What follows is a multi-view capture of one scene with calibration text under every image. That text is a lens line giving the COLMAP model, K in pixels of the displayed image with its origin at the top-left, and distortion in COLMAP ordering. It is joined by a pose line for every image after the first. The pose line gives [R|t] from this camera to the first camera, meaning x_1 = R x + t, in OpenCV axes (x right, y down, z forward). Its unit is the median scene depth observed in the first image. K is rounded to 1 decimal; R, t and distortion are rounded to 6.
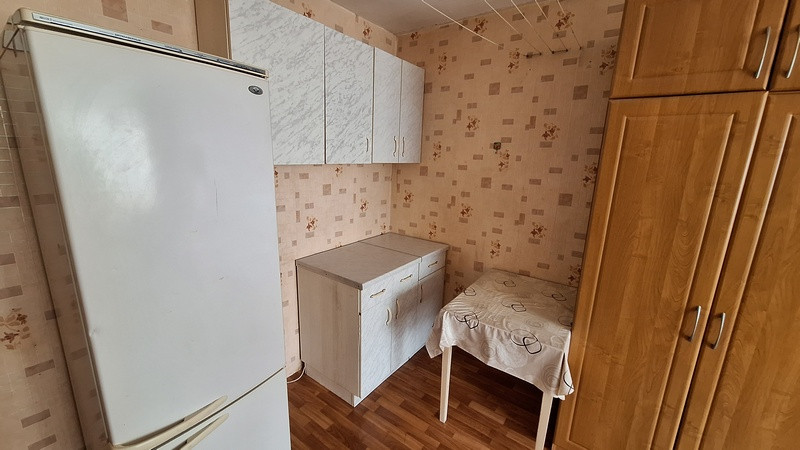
lens RADIAL K [[316.1, 0, 397.0], [0, 316.1, 225.9], [0, 0, 1]] dist [-0.002556, -0.000053]
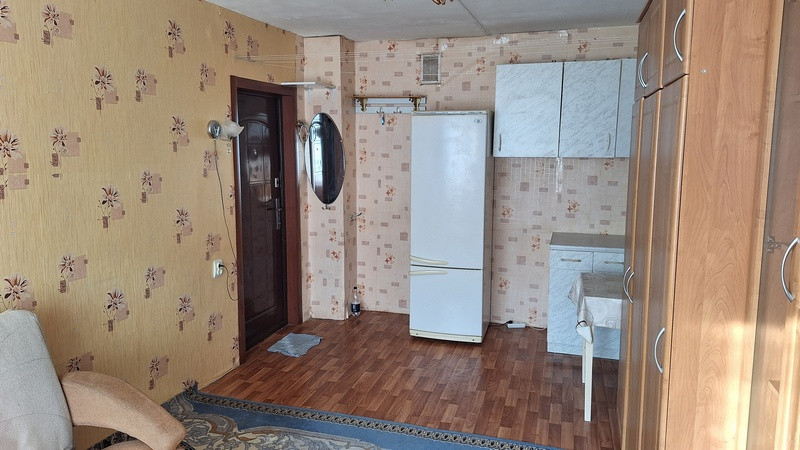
lens RADIAL K [[567.0, 0, 400.2], [0, 567.0, 223.3], [0, 0, 1]] dist [-0.001170, -0.000106]
pose [[0.338505, 0.099050, -0.935737, 1.710738], [-0.201906, 0.978927, 0.030582, 0.135653], [0.919048, 0.178579, 0.351371, -0.400987]]
